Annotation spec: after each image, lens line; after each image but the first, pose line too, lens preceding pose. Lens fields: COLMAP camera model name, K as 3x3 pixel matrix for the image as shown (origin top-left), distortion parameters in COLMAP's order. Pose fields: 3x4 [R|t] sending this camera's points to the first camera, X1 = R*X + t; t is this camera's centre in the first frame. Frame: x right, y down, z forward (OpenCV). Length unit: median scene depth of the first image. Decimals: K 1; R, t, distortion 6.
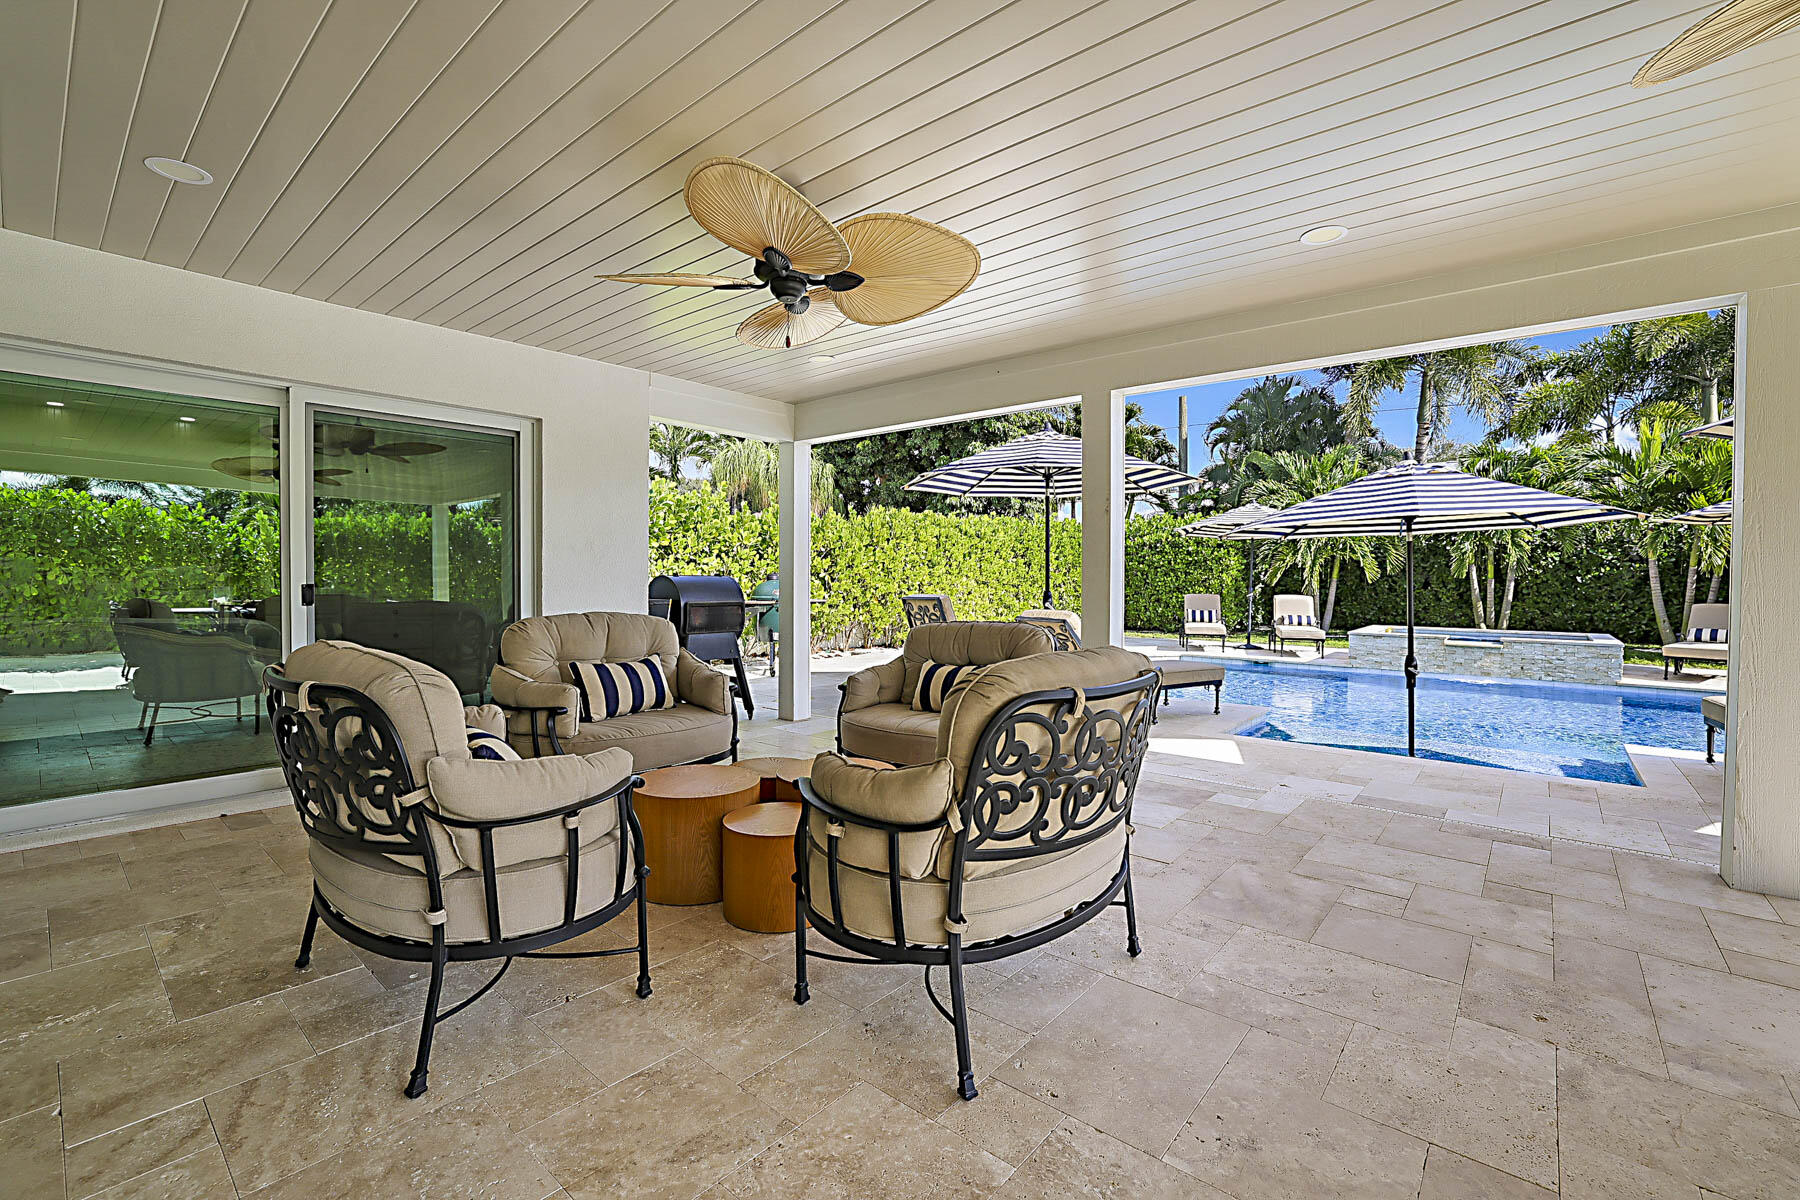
lens RADIAL K [[756.8, 0, 900.0], [0, 756.8, 600.0], [0, 0, 1]] dist [-0.020112, -0.000022]
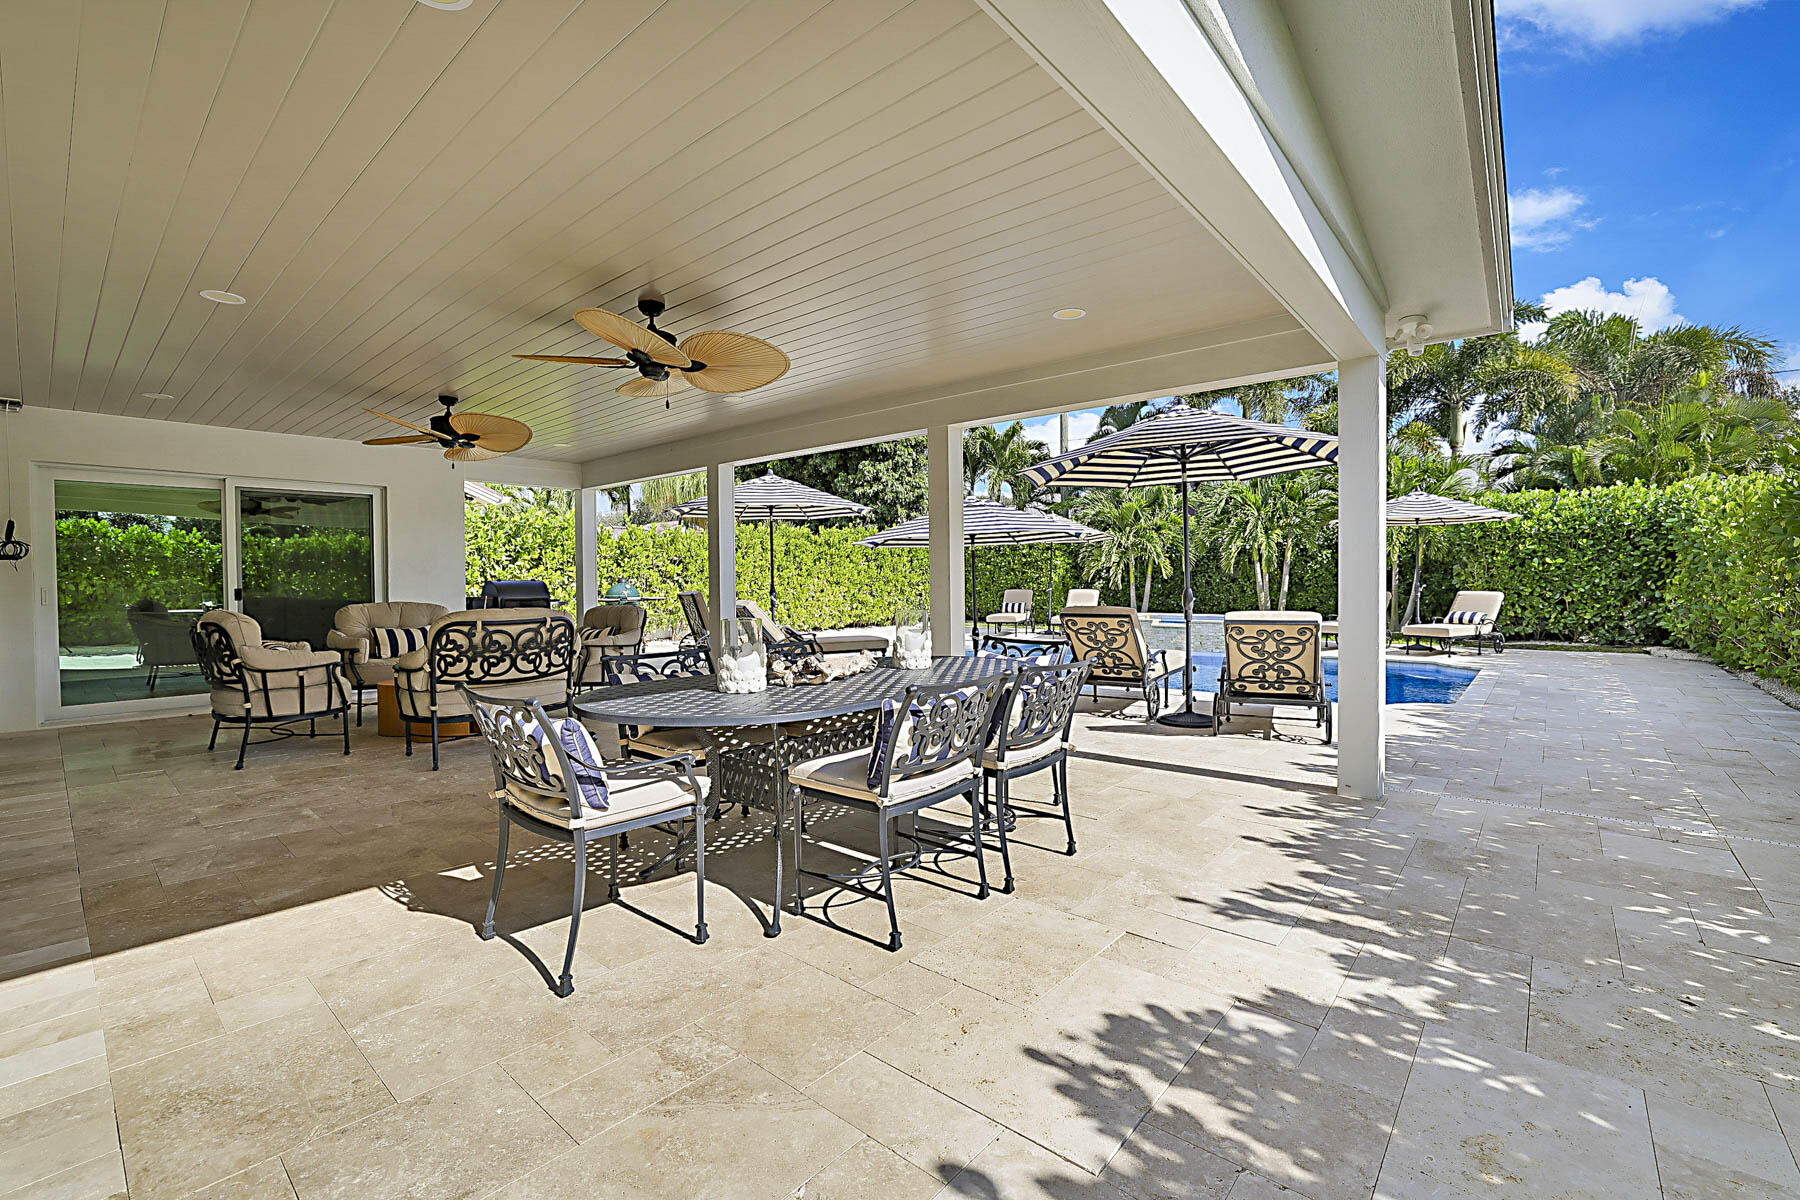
lens RADIAL K [[766.1, 0, 900.0], [0, 766.1, 600.0], [0, 0, 1]] dist [-0.013237, 0.000162]
pose [[0.999715, -0.013634, -0.019597, 1.724266], [0.013587, 0.999904, -0.002534, 0.067874], [0.019629, 0.002267, 0.999805, -1.634185]]
